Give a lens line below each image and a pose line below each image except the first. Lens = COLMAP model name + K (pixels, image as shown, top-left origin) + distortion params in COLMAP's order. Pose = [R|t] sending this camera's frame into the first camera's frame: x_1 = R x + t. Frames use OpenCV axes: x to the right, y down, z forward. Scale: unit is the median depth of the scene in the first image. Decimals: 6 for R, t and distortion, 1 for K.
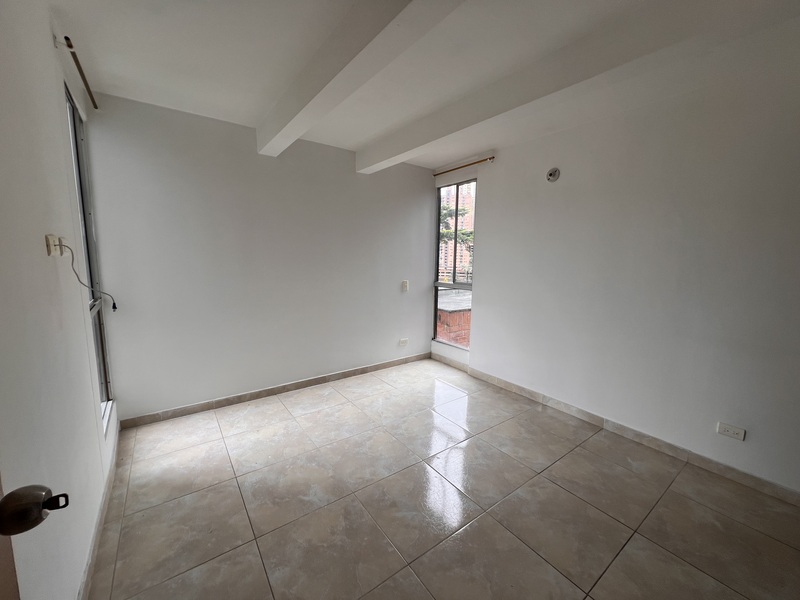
lens RADIAL K [[320.9, 0, 400.0], [0, 320.9, 301.4], [0, 0, 1]] dist [0.003396, -0.000183]
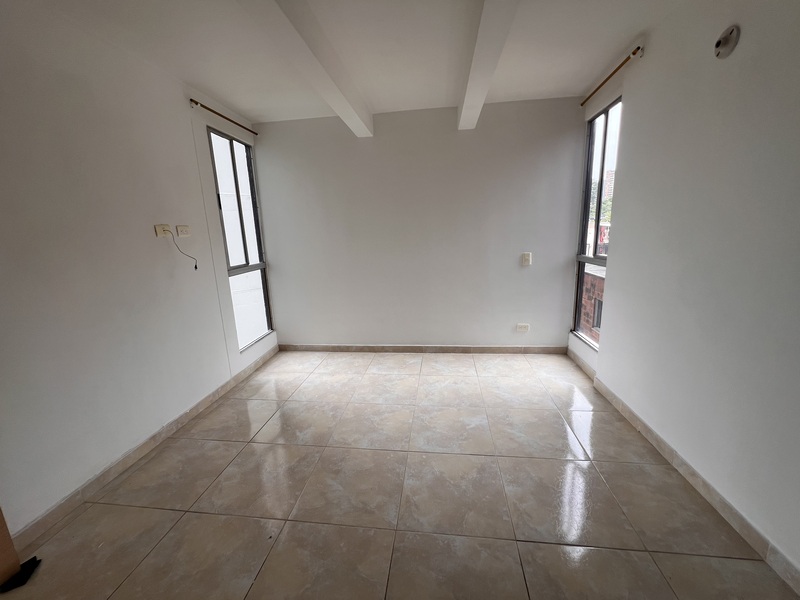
lens RADIAL K [[320.9, 0, 398.6], [0, 320.9, 297.7], [0, 0, 1]] dist [0.003396, -0.000183]
pose [[0.722761, 0.099267, -0.683931, 0.461946], [-0.049330, 0.994516, 0.092216, -0.014294], [0.689335, -0.032912, 0.723695, 0.248557]]
